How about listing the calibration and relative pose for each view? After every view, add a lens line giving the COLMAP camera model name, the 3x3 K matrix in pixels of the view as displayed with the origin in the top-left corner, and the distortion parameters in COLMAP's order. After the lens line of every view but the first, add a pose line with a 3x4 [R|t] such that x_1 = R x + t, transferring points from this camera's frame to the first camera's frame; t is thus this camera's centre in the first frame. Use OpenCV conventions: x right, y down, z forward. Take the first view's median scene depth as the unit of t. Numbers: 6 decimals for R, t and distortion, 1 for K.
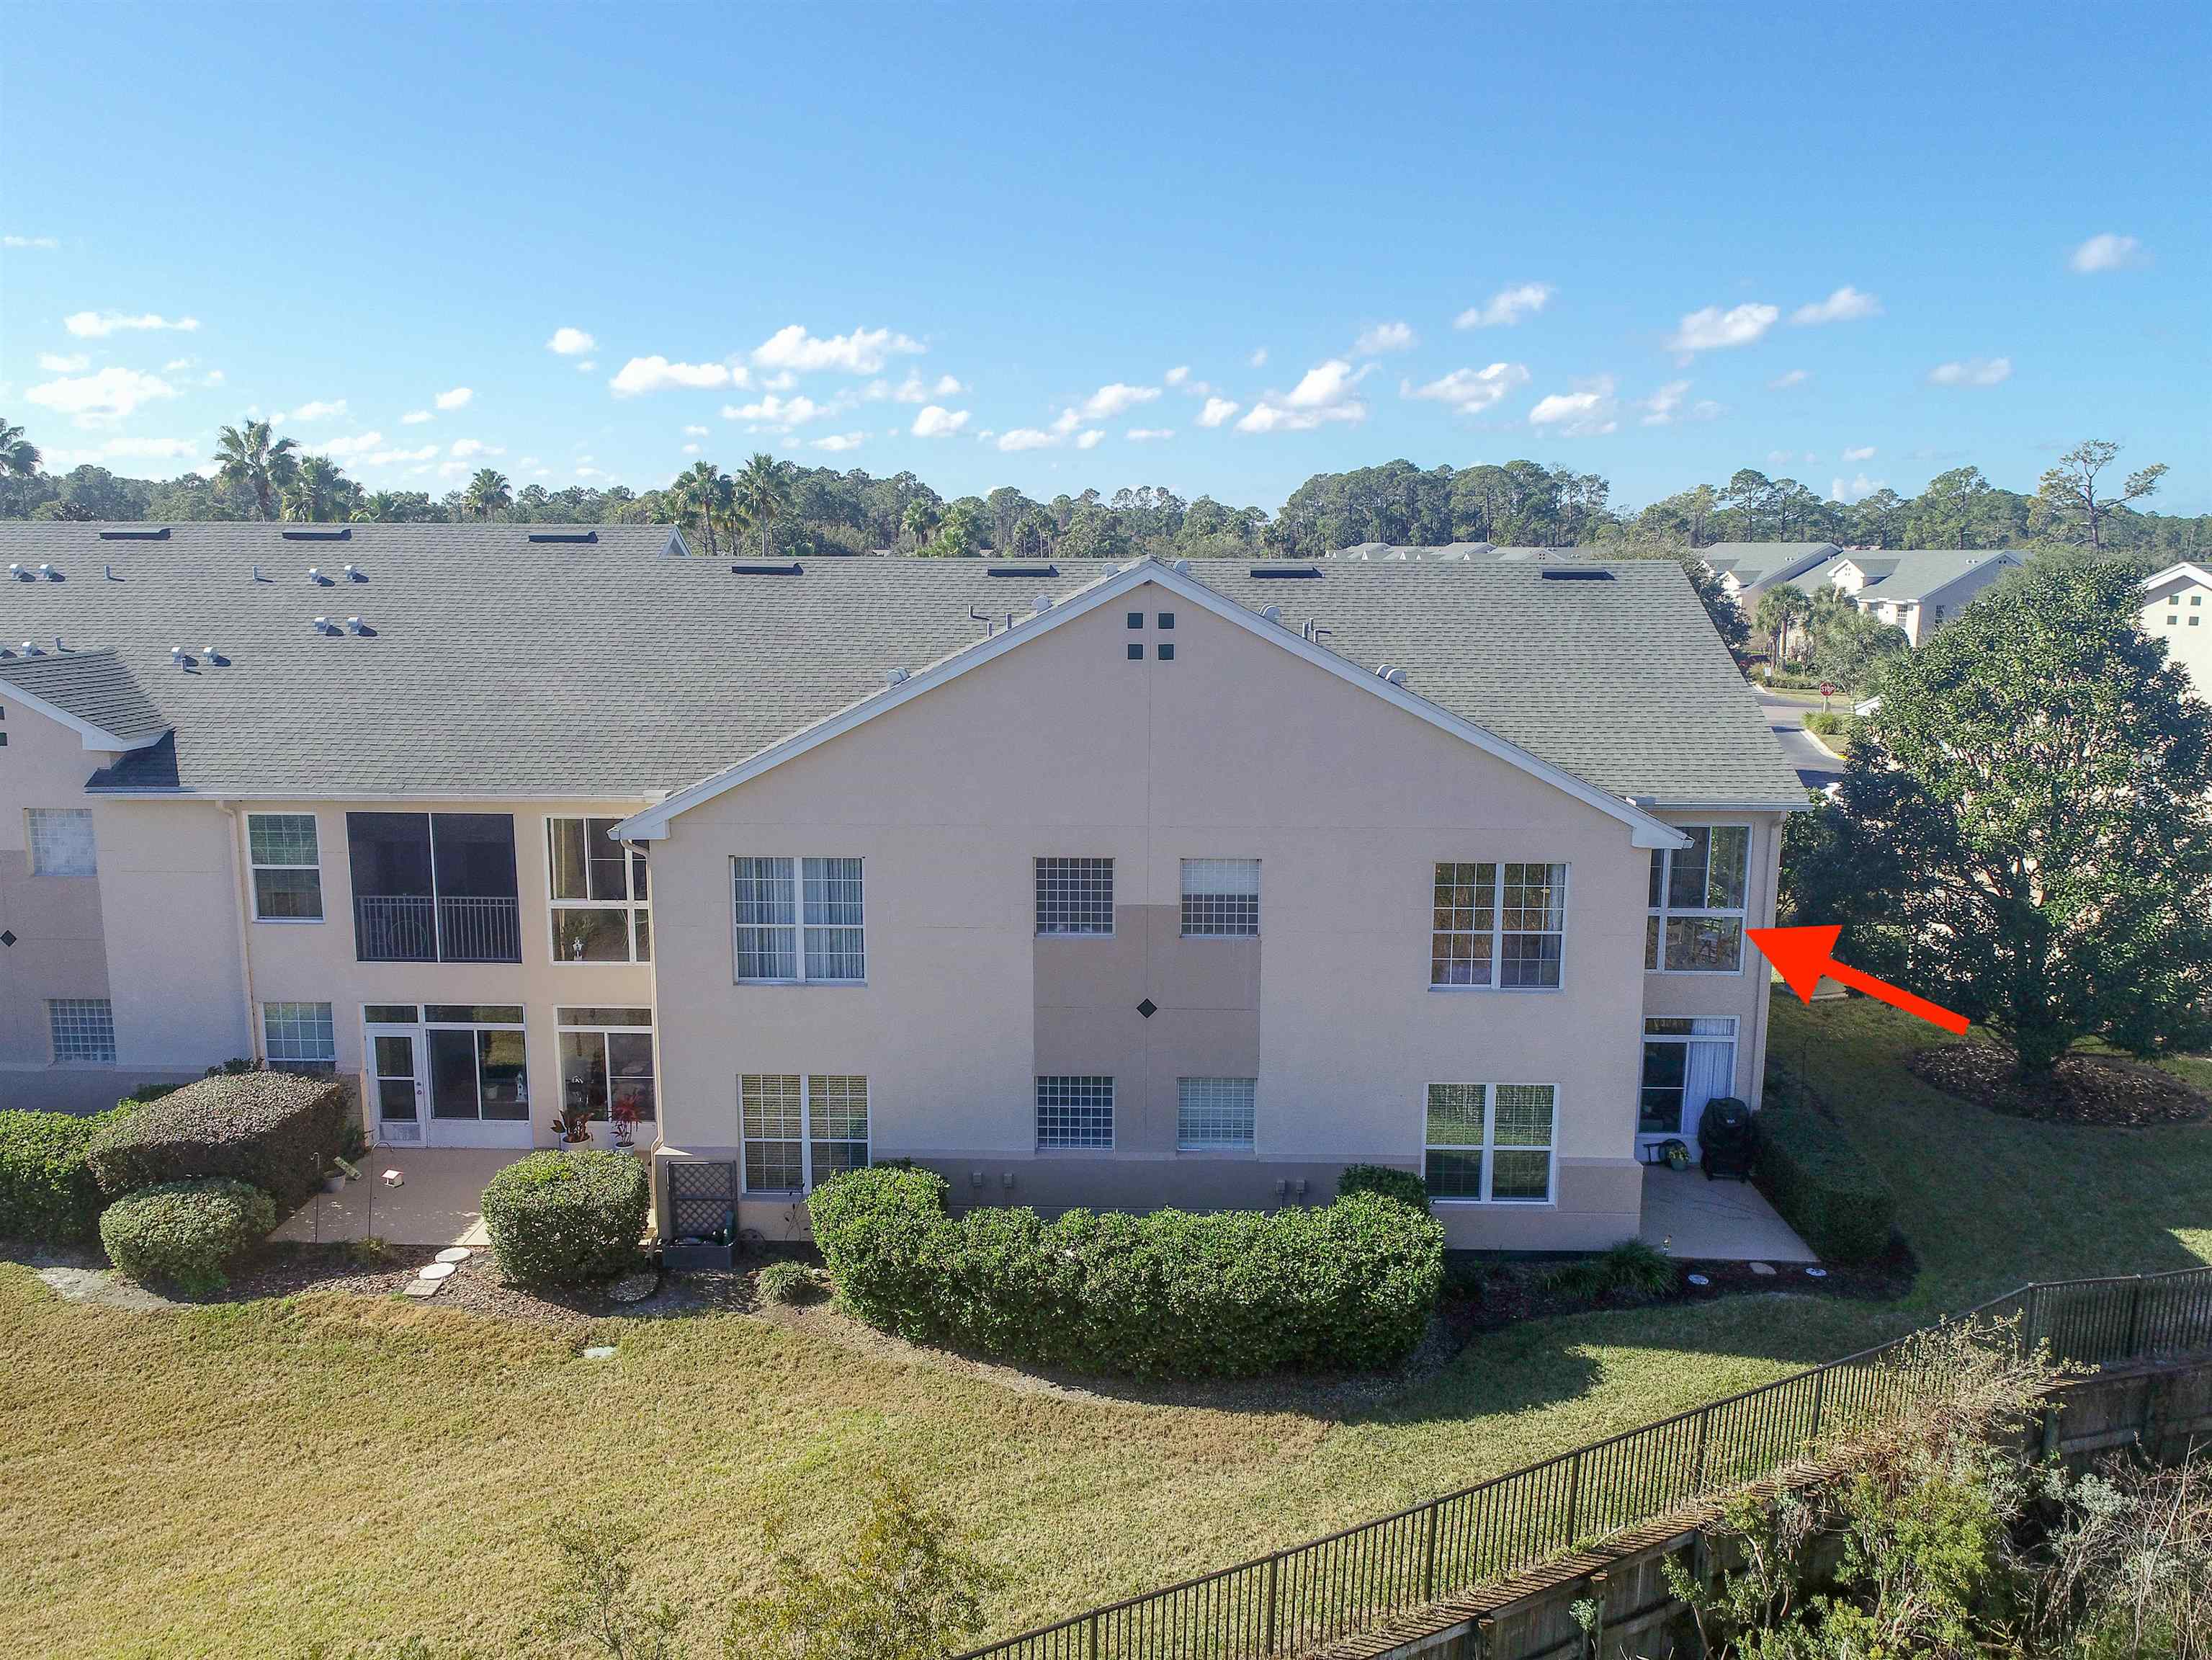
lens RADIAL K [[1670.2, 0, 1106.0], [0, 1670.2, 830.0], [0, 0, 1]] dist [-0.001315, -0.006843]
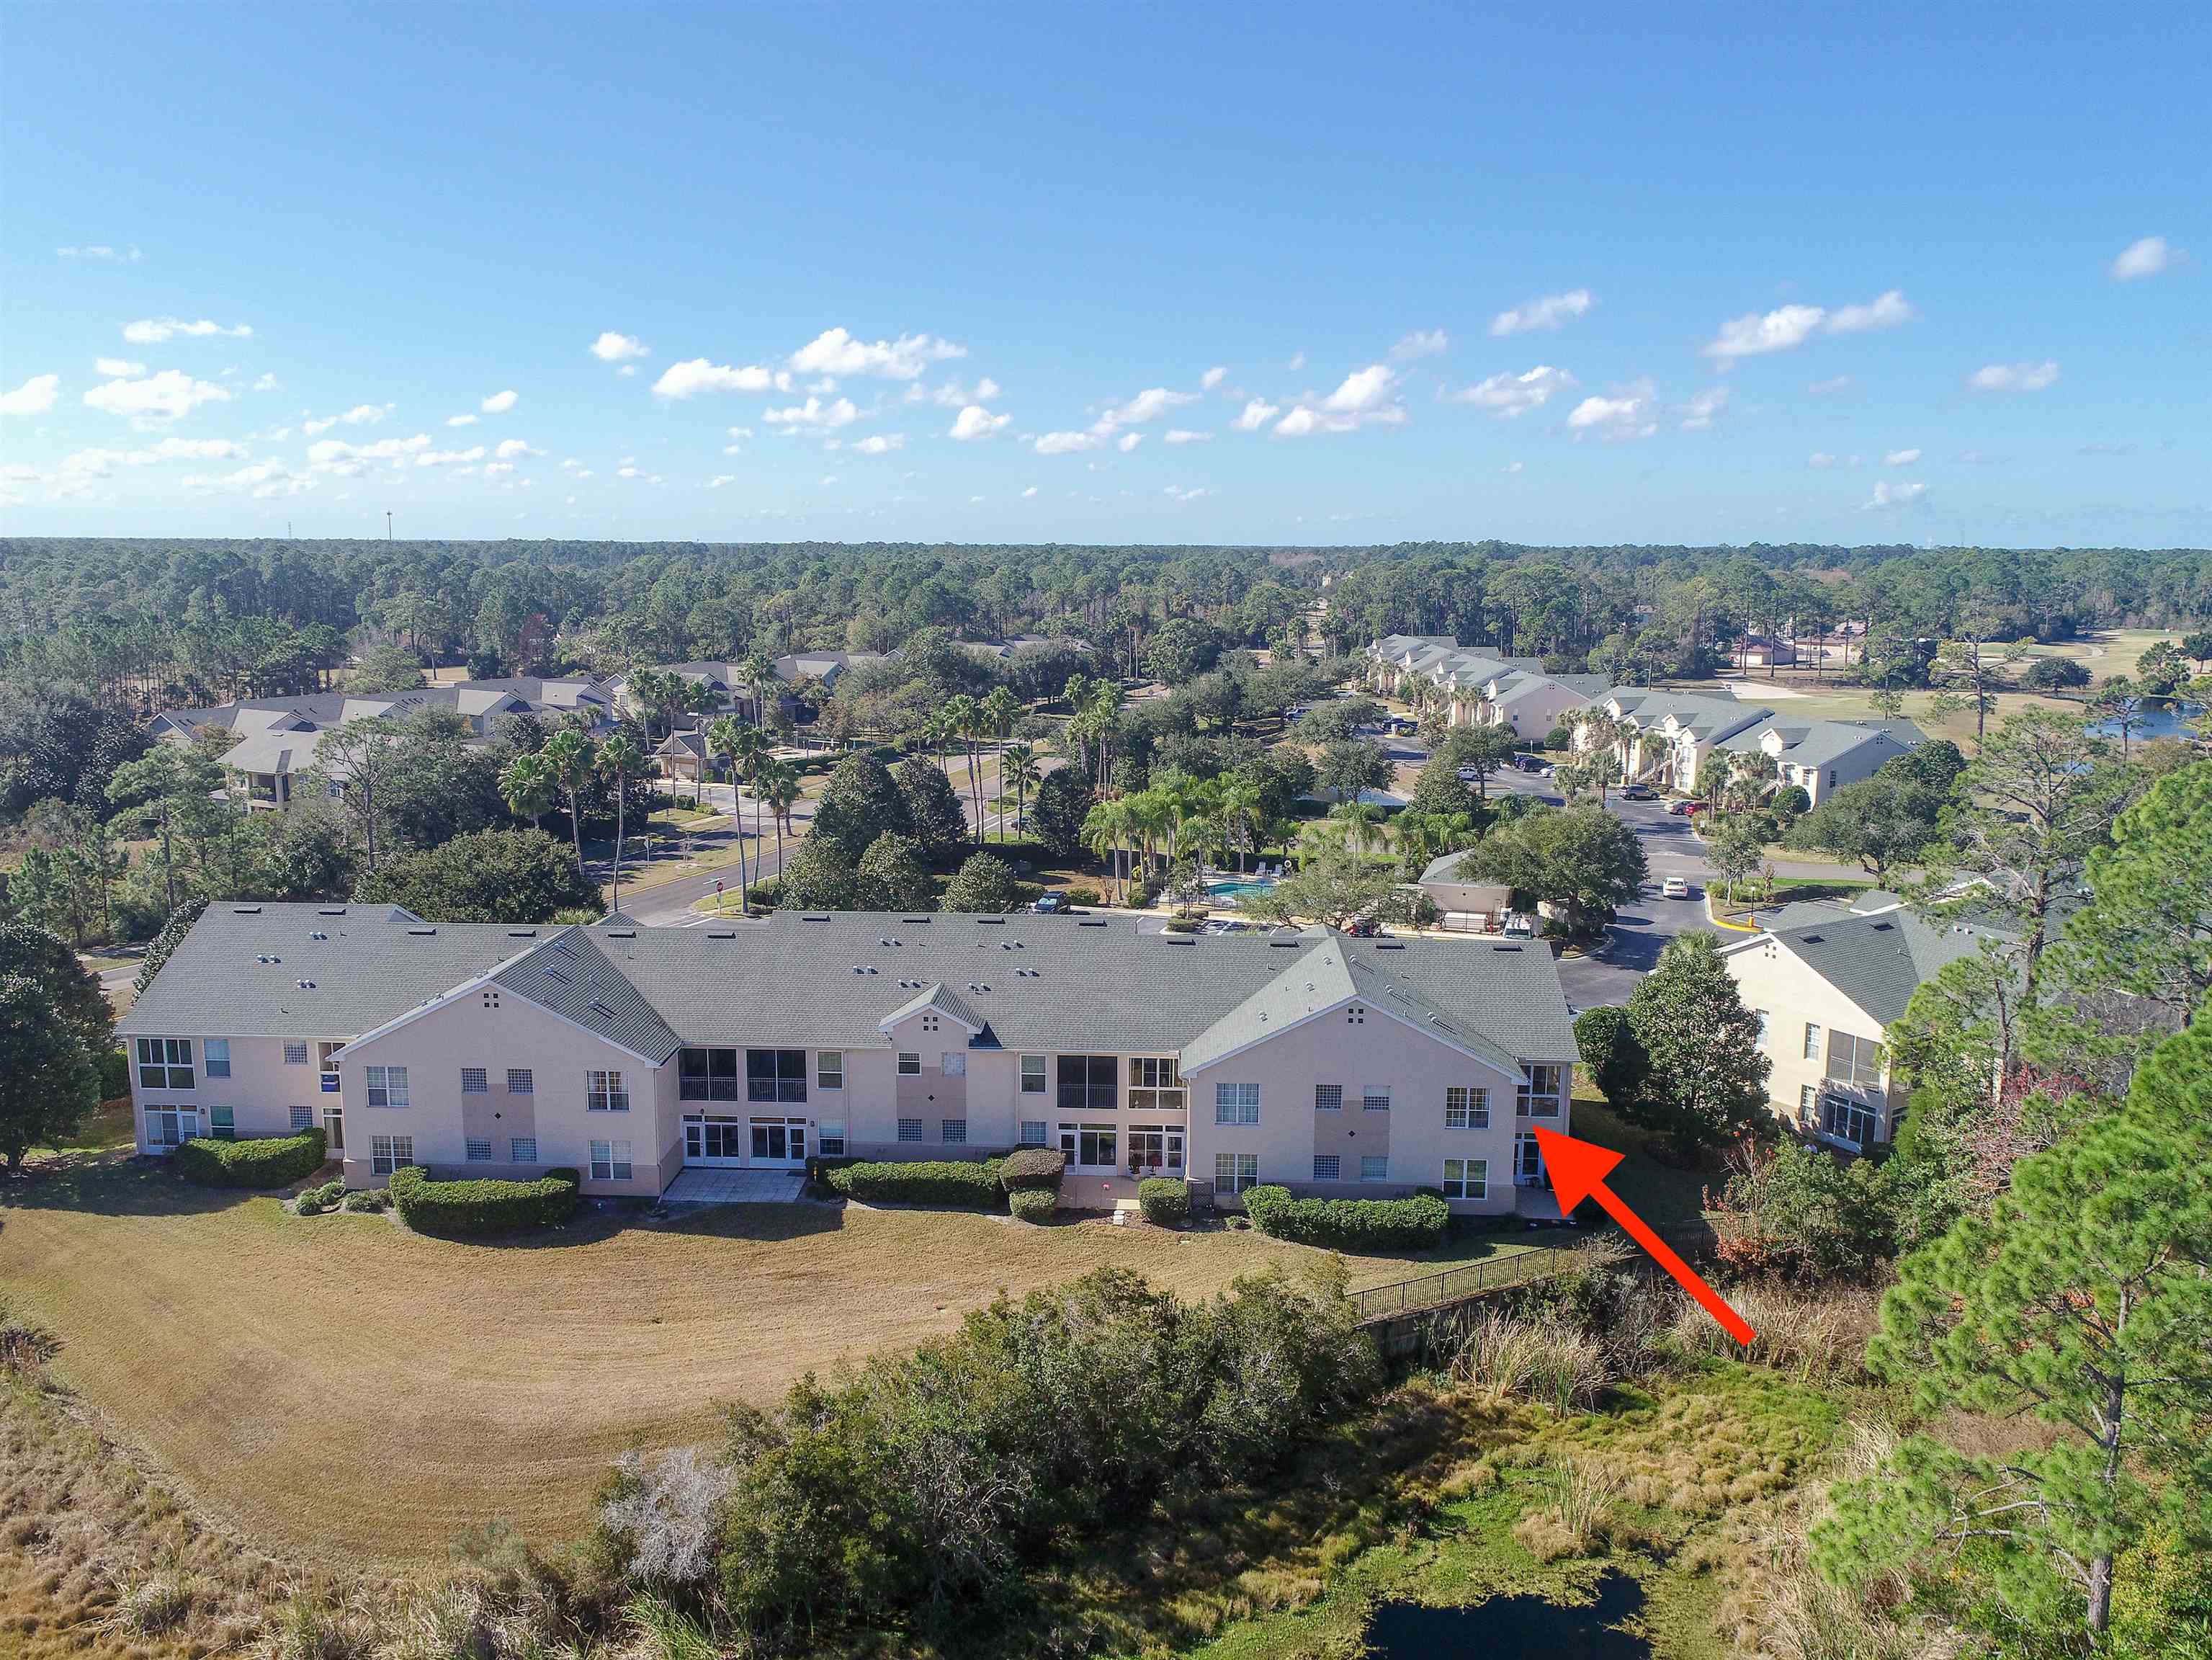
lens RADIAL K [[1670.2, 0, 1106.0], [0, 1670.2, 830.0], [0, 0, 1]] dist [-0.001315, -0.006843]
pose [[0.999752, 0.005627, -0.021562, -0.360108], [-0.005631, 0.999984, -0.000105, -0.442633], [0.021561, 0.000226, 0.999768, -2.046737]]
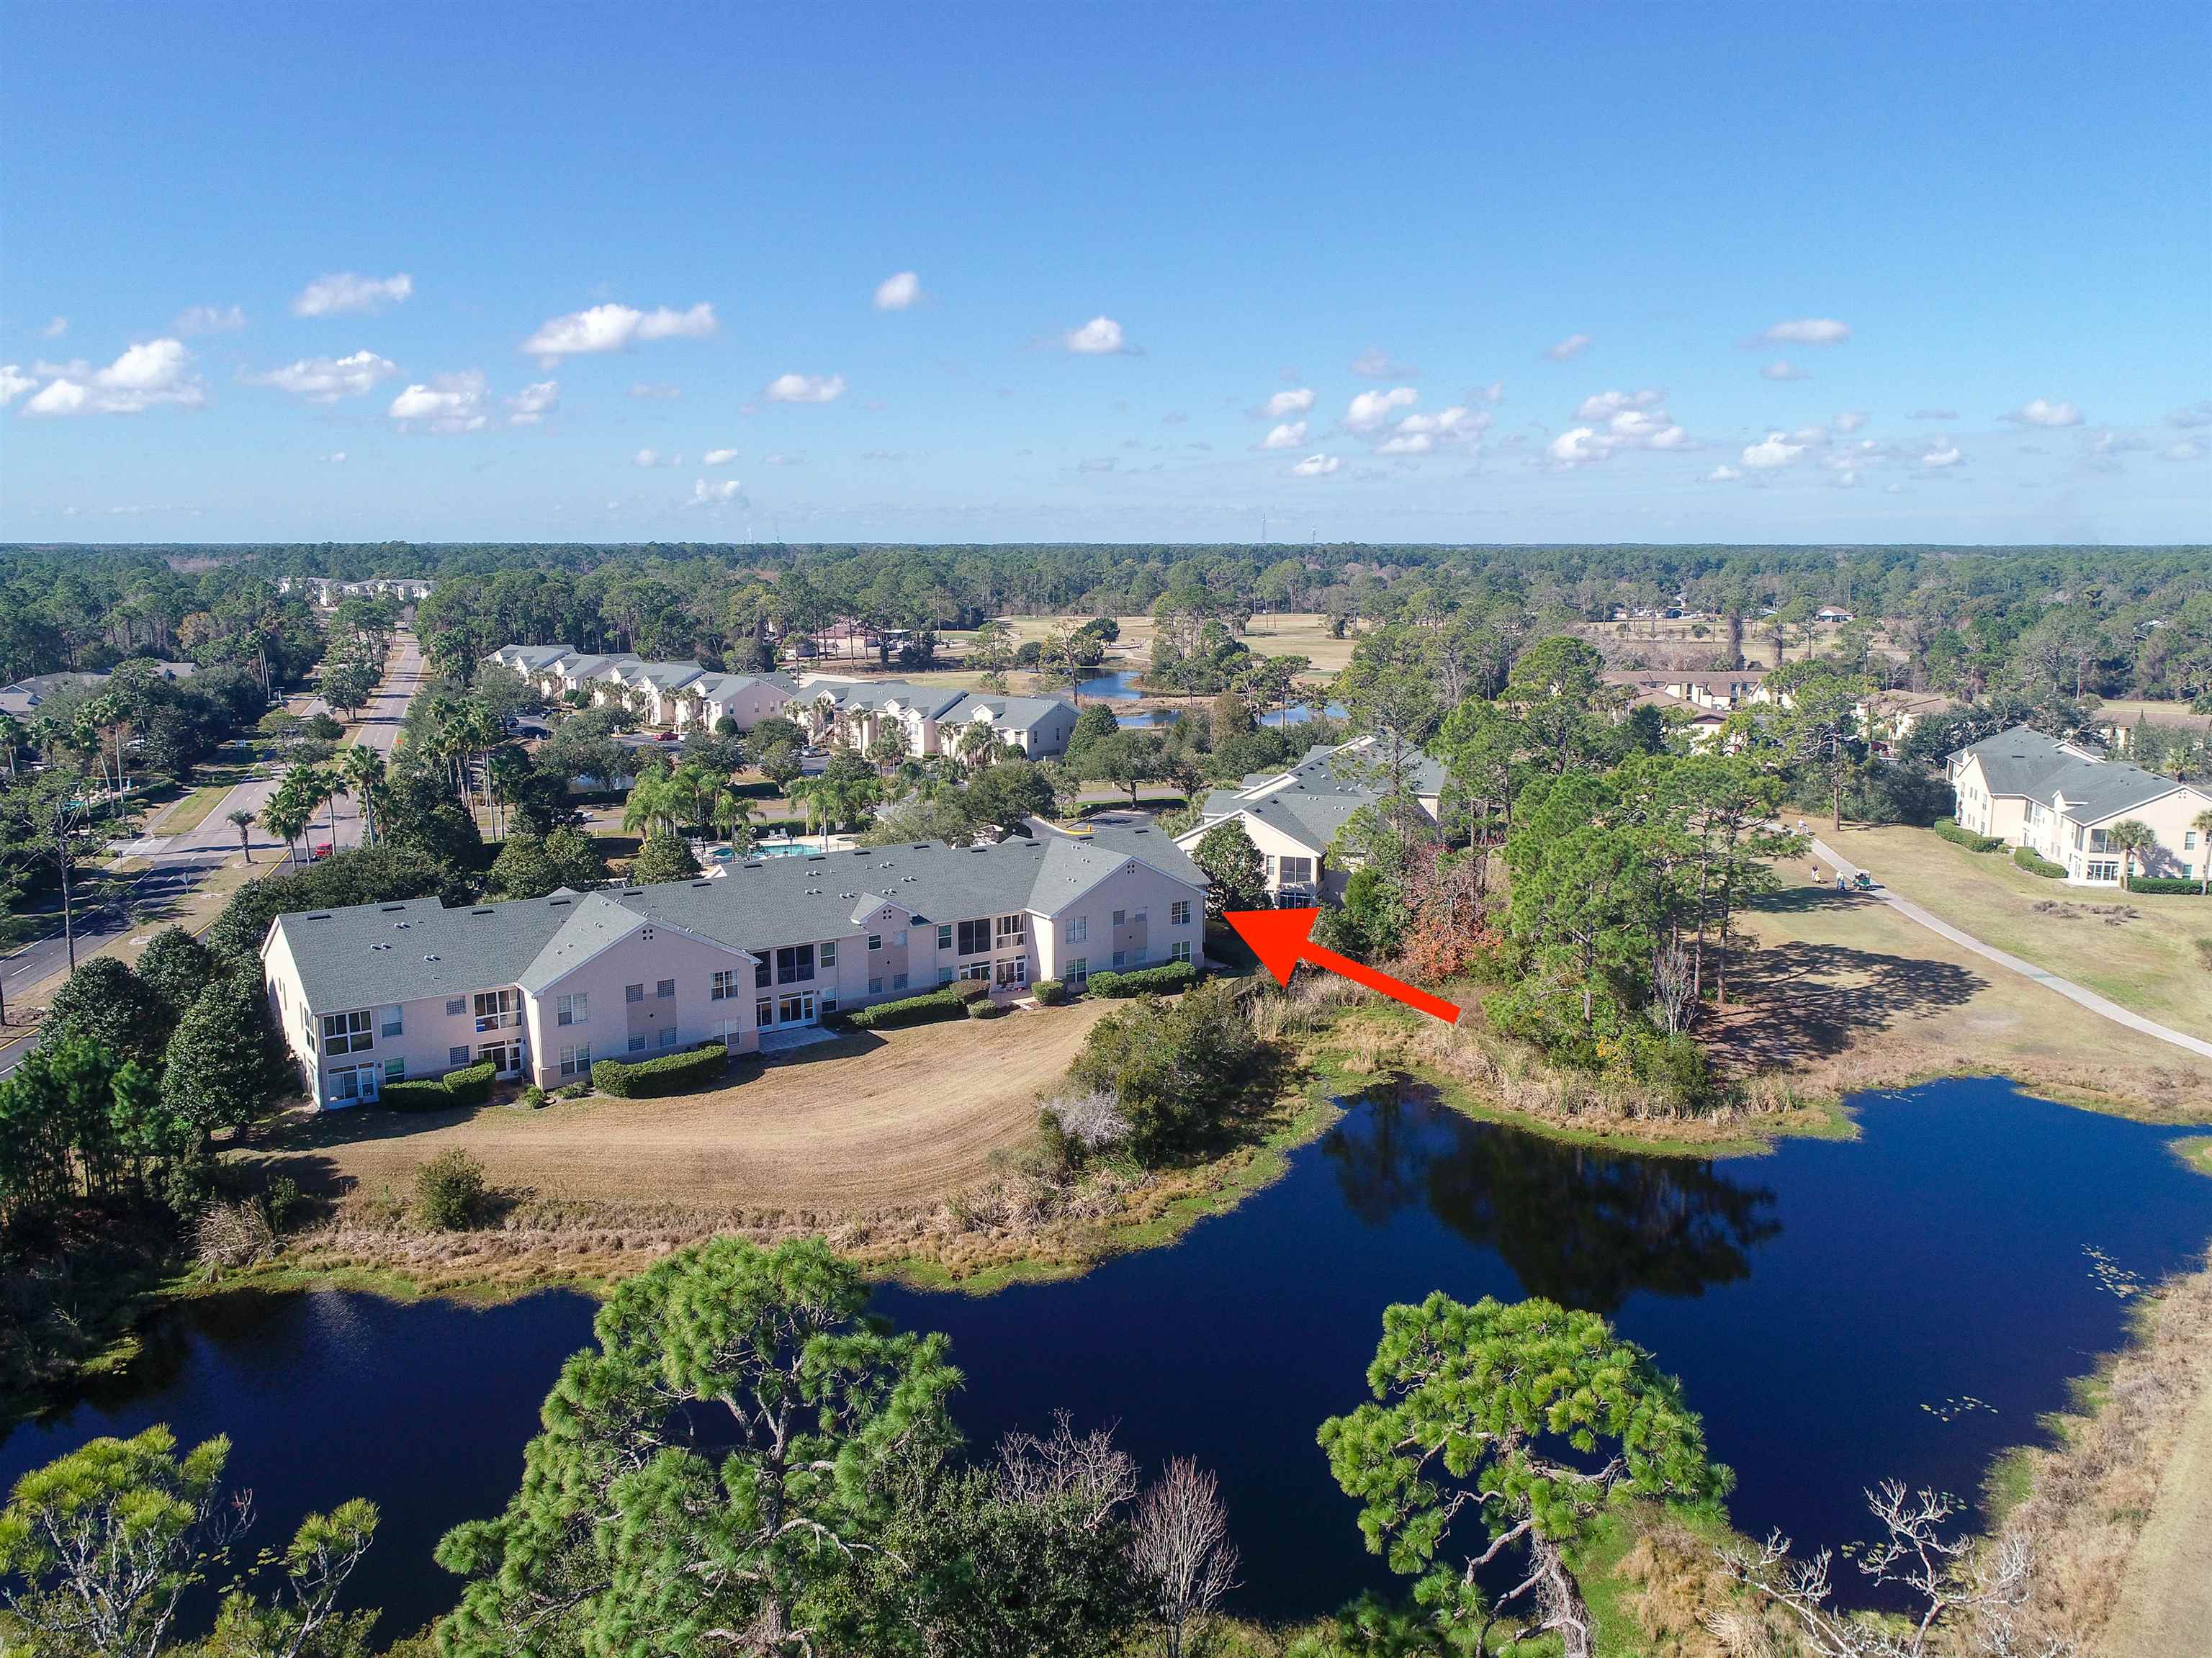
lens RADIAL K [[1669.8, 0, 1106.0], [0, 1669.8, 829.0], [0, 0, 1]] dist [-0.001315, -0.006843]
pose [[0.802725, -0.102557, 0.587465, -3.147219], [0.101379, 0.994231, 0.035042, -0.434090], [-0.587670, 0.031427, 0.808490, -3.296213]]
